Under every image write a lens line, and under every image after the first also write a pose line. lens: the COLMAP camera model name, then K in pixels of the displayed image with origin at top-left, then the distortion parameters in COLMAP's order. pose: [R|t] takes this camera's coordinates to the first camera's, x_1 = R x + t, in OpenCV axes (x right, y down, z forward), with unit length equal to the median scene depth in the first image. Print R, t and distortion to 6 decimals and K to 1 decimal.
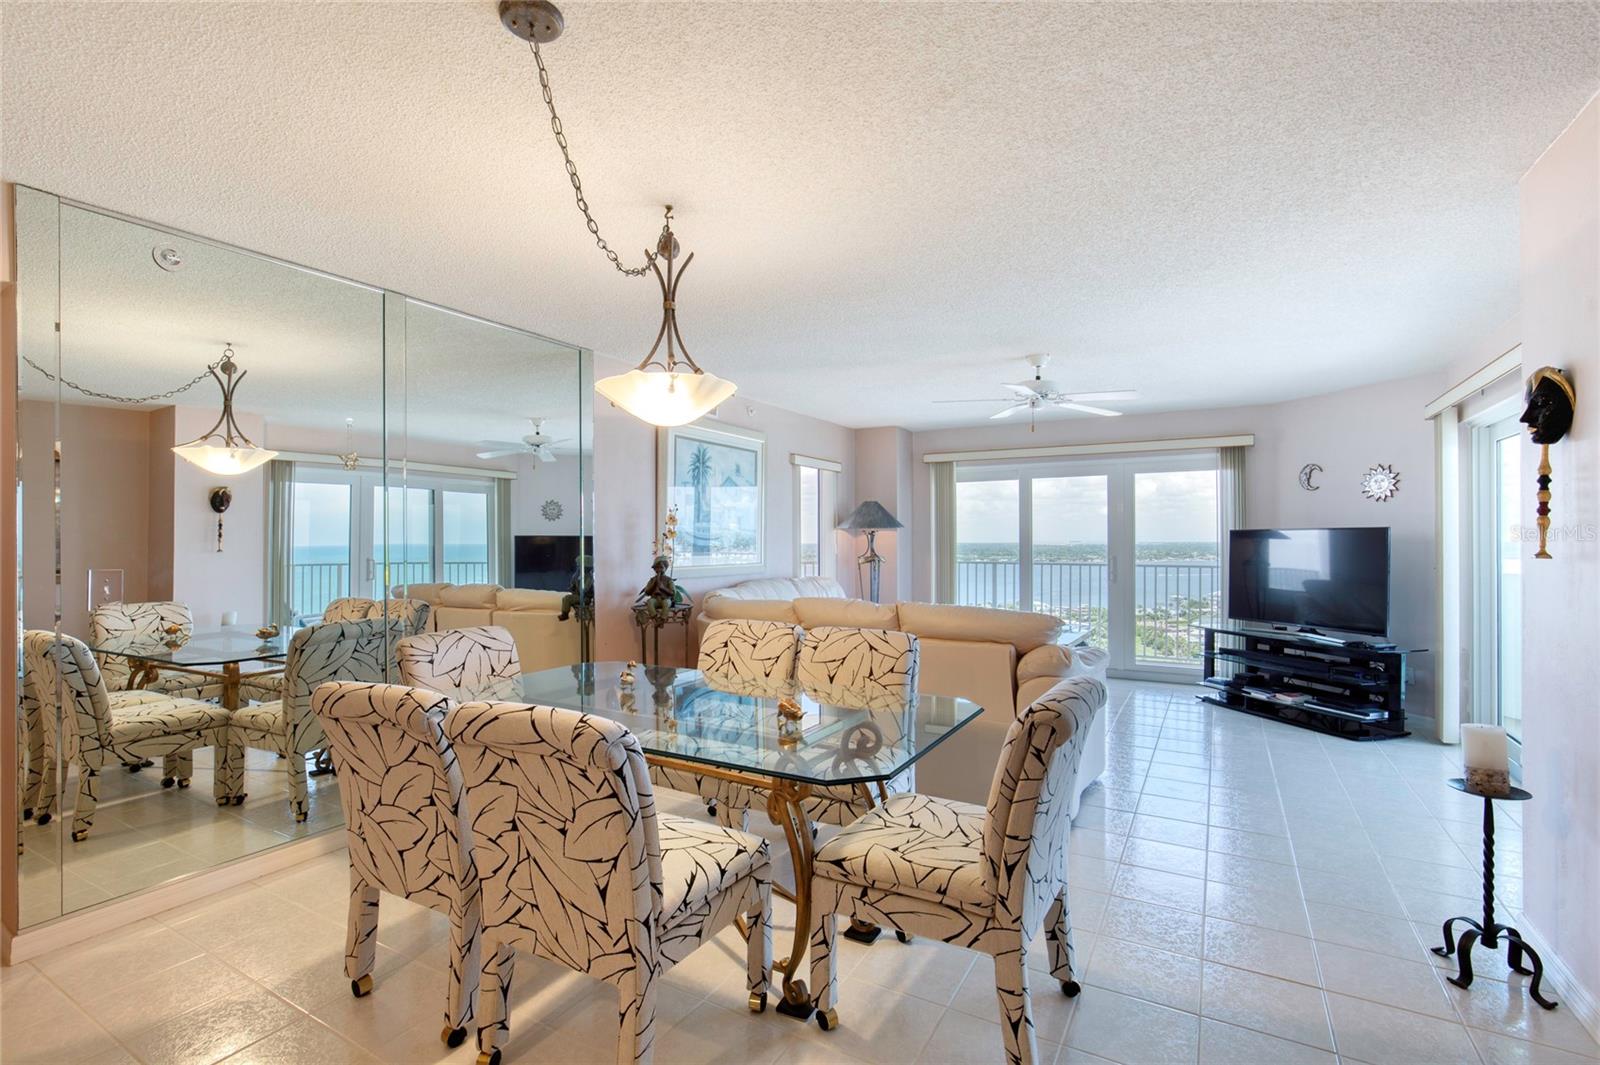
lens RADIAL K [[731.8, 0, 792.9], [0, 731.8, 534.5], [0, 0, 1]] dist [-0.020592, 0.009252]
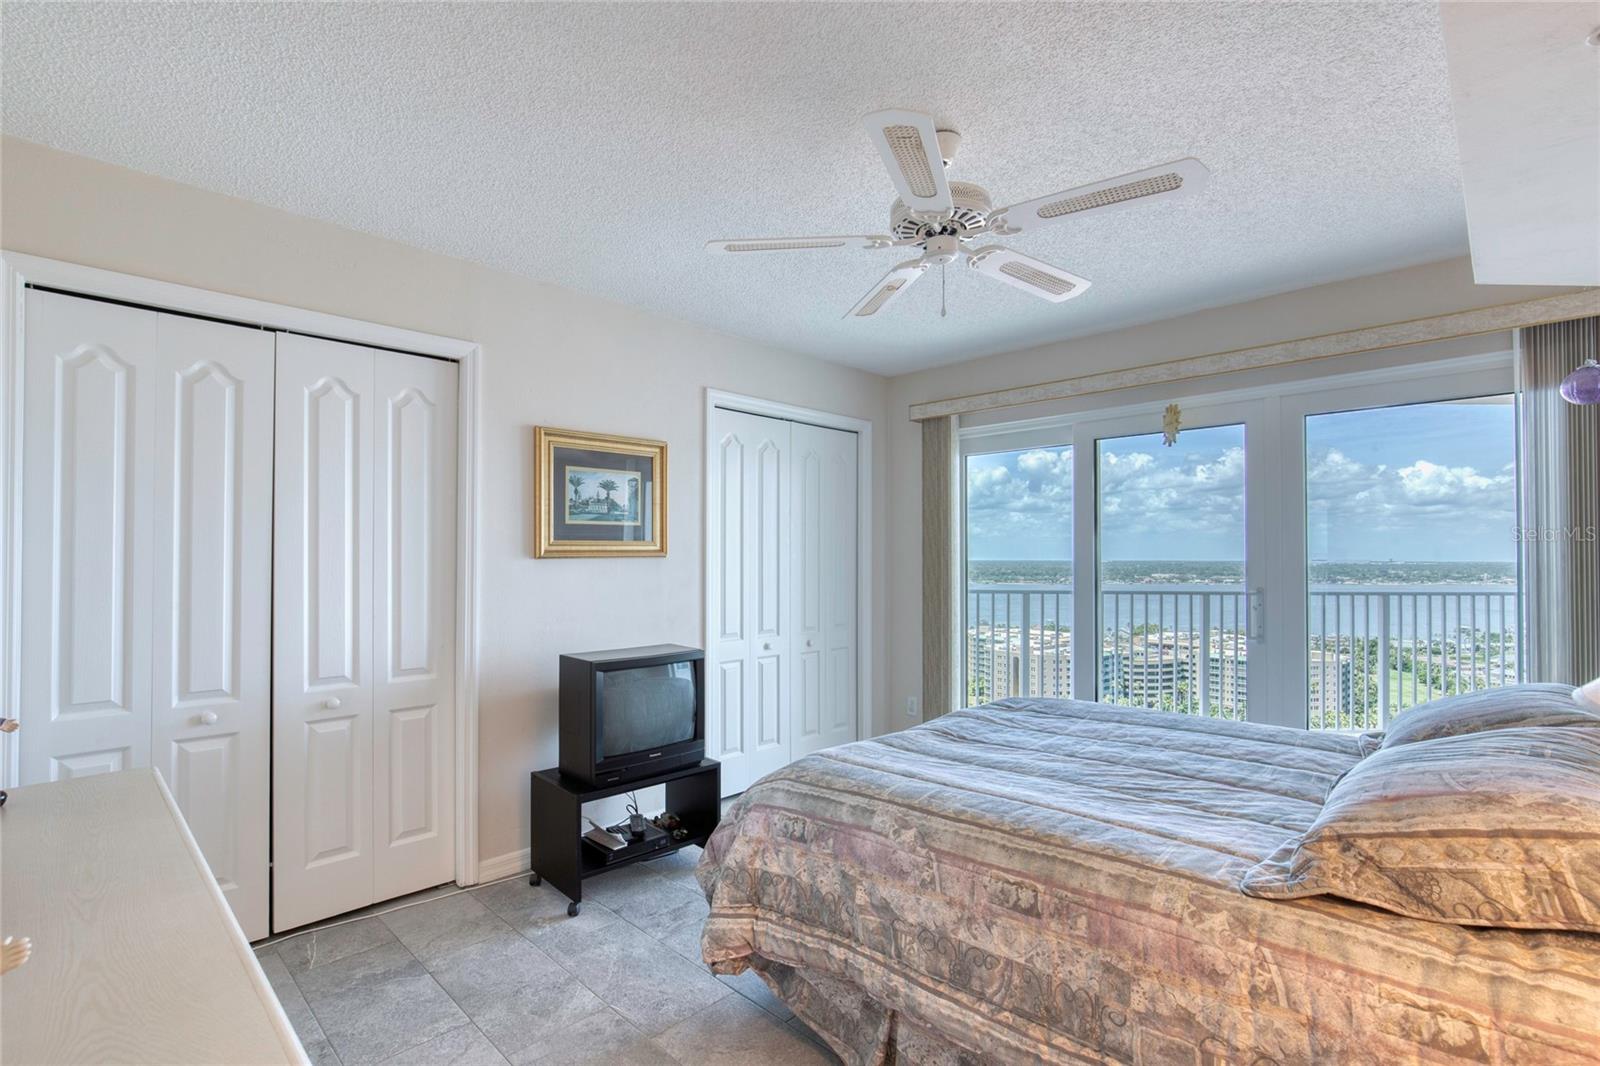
lens RADIAL K [[731.8, 0, 792.9], [0, 731.8, 535.0], [0, 0, 1]] dist [-0.020592, 0.009252]
pose [[0.964264, -0.006526, -0.264863, 0.319500], [0.001107, 0.999787, -0.020607, 0.004859], [0.264941, 0.019578, 0.964066, 0.534015]]
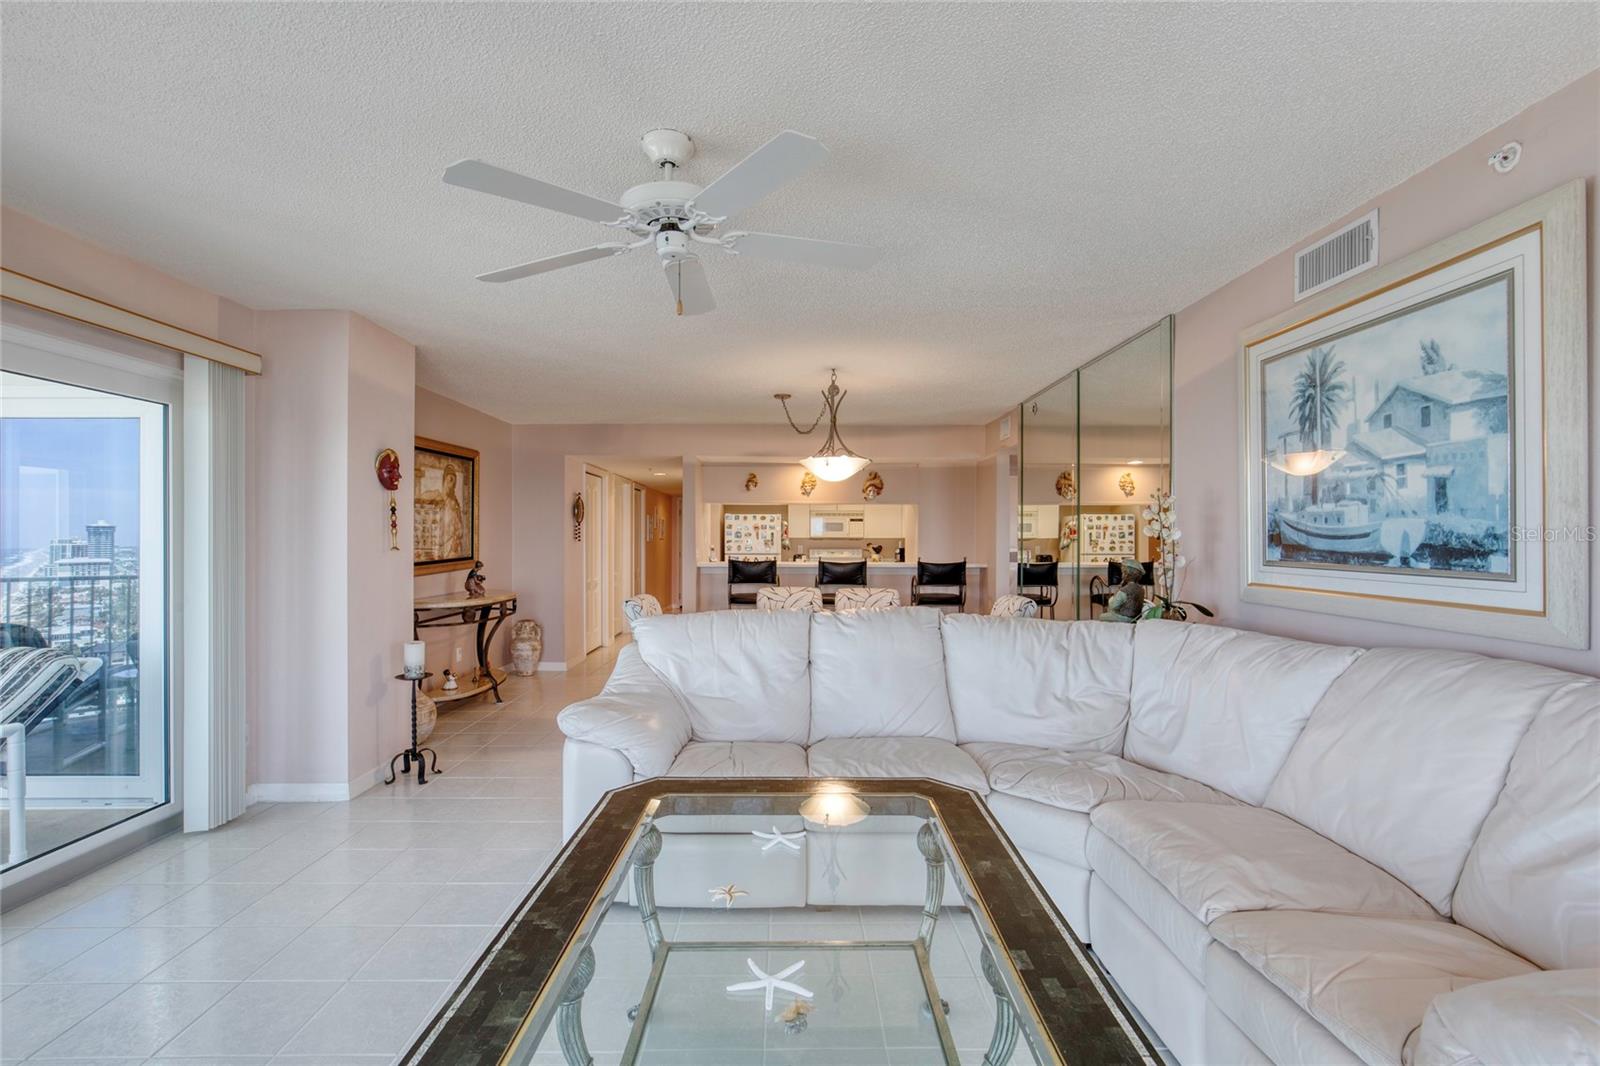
lens RADIAL K [[731.8, 0, 792.9], [0, 731.8, 535.0], [0, 0, 1]] dist [-0.020592, 0.009252]
pose [[-0.857749, 0.001078, -0.514068, 0.398641], [0.006863, 0.999933, -0.009355, 0.006470], [0.514023, -0.011552, -0.857698, 1.136335]]
